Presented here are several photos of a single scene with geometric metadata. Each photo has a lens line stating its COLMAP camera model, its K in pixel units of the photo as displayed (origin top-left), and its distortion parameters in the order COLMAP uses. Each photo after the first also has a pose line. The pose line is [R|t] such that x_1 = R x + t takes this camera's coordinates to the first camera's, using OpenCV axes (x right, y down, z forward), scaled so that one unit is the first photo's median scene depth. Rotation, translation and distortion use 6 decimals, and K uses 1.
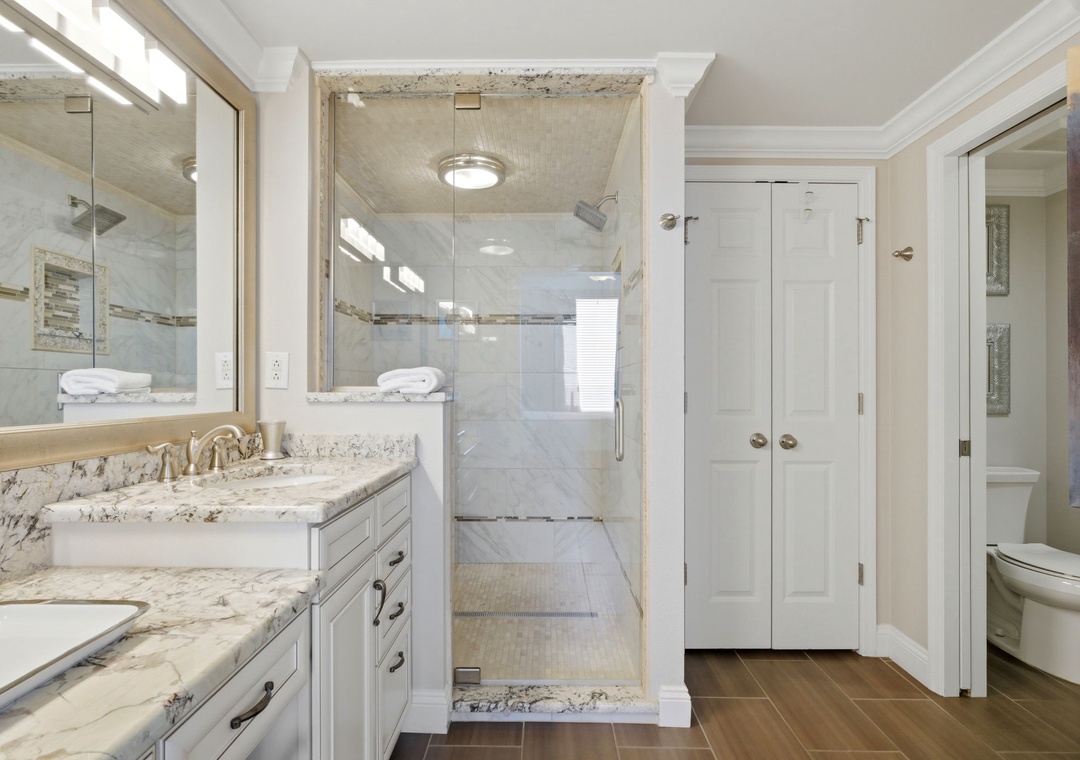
lens RADIAL K [[563.6, 0, 536.5], [0, 563.6, 385.5], [0, 0, 1]] dist [-0.012167, 0.005723]
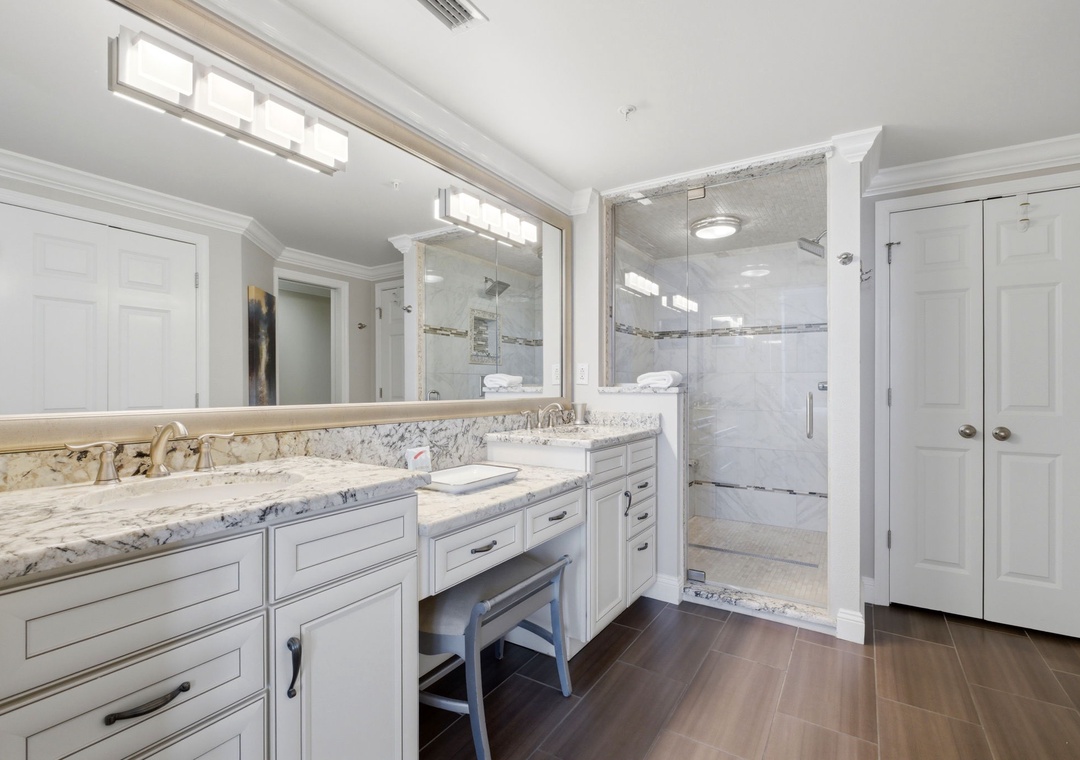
lens RADIAL K [[485.2, 0, 544.2], [0, 485.2, 382.1], [0, 0, 1]] dist [-0.010914, -0.000504]
pose [[0.849221, -0.001075, -0.528036, 0.222439], [0.000153, 0.999998, -0.001791, 0.000667], [0.528037, 0.001441, 0.849220, -0.324726]]
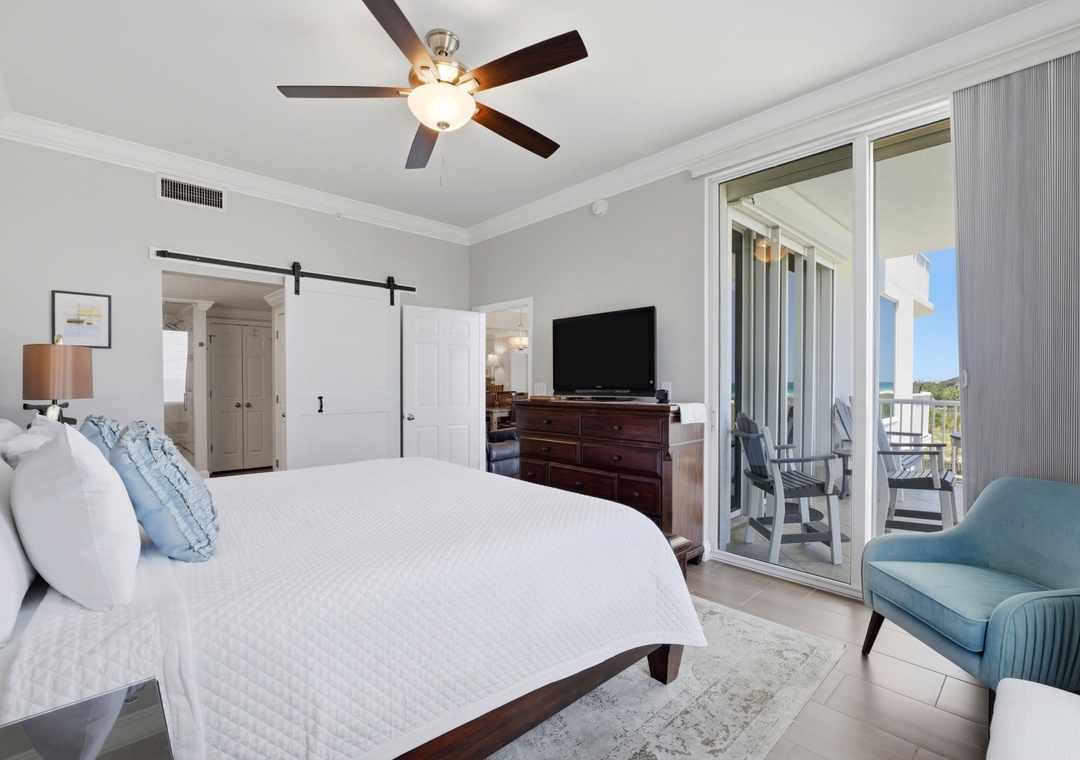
lens RADIAL K [[485.2, 0, 547.5], [0, 485.2, 379.3], [0, 0, 1]] dist [-0.010914, -0.000504]
pose [[0.712198, 0.002300, 0.701975, -0.351918], [0.000395, 0.999993, -0.003678, -0.049348], [-0.701979, 0.002896, 0.712192, -2.721648]]
